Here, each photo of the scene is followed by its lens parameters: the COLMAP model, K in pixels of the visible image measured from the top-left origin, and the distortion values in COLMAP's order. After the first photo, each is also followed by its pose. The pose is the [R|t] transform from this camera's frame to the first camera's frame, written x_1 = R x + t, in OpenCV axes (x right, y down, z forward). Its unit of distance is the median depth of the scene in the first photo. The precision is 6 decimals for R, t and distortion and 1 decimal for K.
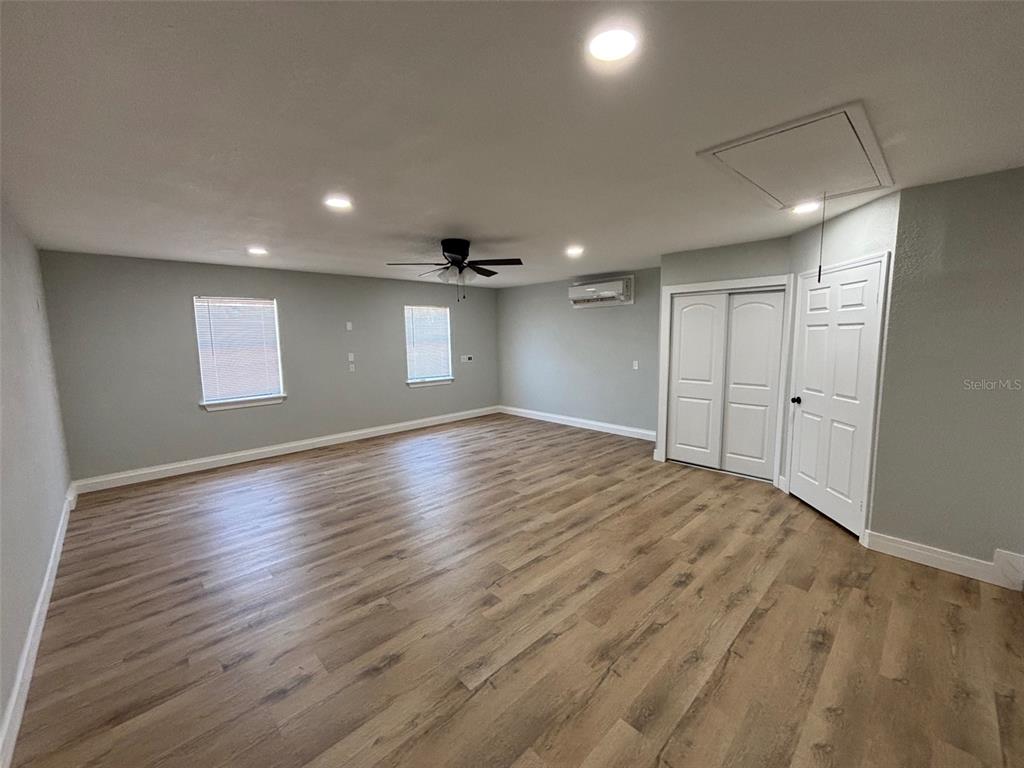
lens RADIAL K [[415.1, 0, 510.1], [0, 415.1, 384.4], [0, 0, 1]] dist [0.000353, 0.000054]
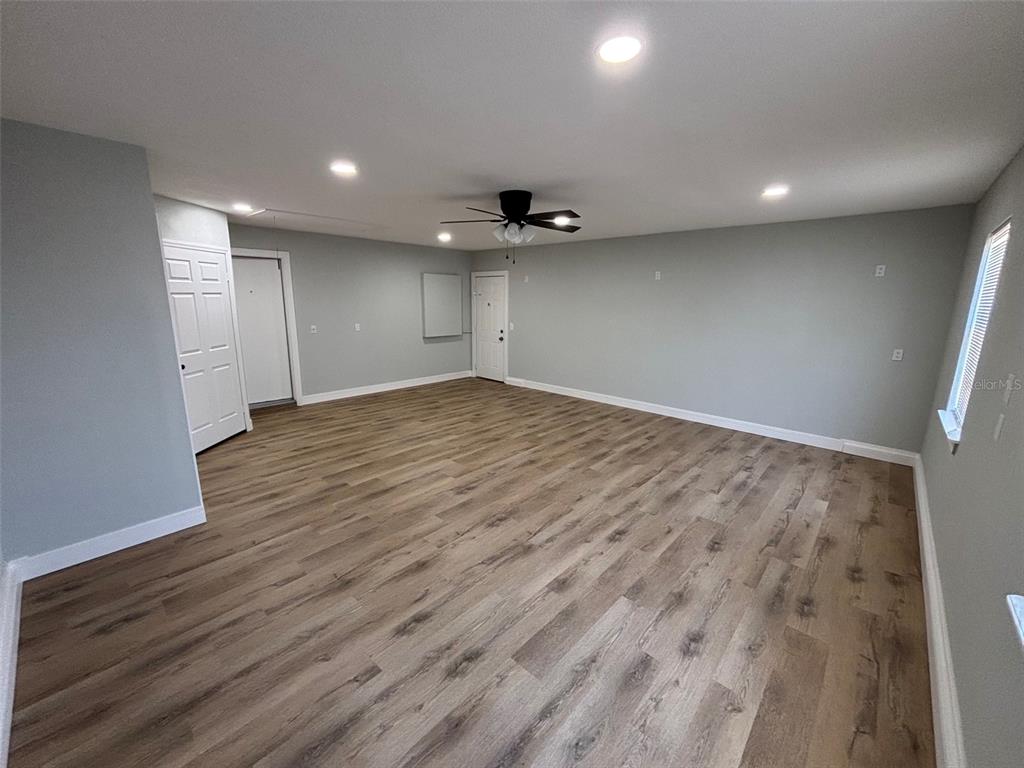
lens RADIAL K [[415.1, 0, 512.7], [0, 415.1, 379.5], [0, 0, 1]] dist [0.000353, 0.000054]
pose [[-0.997701, 0.015774, -0.065908, -0.062624], [-0.005749, 0.949327, 0.314239, -0.256604], [0.067525, 0.313895, -0.947053, 2.022065]]
